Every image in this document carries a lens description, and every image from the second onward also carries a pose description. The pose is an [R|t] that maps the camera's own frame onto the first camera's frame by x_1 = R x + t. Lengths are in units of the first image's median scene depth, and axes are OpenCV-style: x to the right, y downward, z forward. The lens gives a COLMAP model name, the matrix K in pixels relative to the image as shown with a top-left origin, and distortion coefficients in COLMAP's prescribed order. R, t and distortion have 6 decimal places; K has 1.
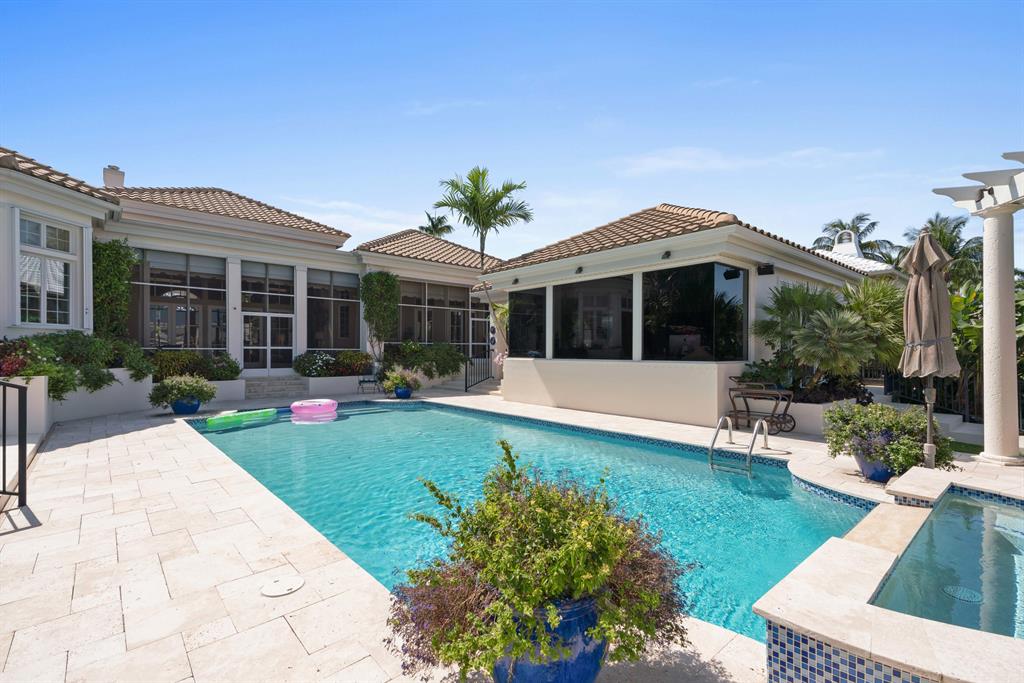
lens RADIAL K [[453.9, 0, 512.5], [0, 453.9, 353.2], [0, 0, 1]] dist [0.001672, -0.000093]
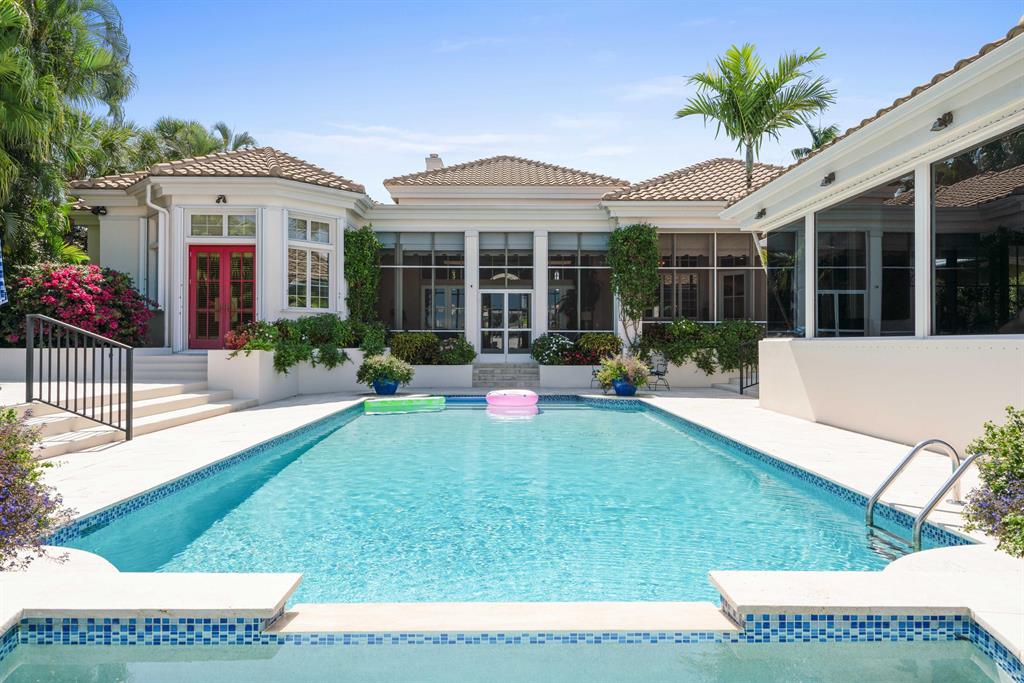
lens RADIAL K [[632.9, 0, 511.0], [0, 632.9, 333.4], [0, 0, 1]] dist [0.003659, -0.000822]
pose [[0.743903, -0.010190, -0.668209, 0.281601], [-0.003907, 0.999800, -0.019596, 0.019205], [0.668276, 0.017188, 0.743715, 0.117089]]
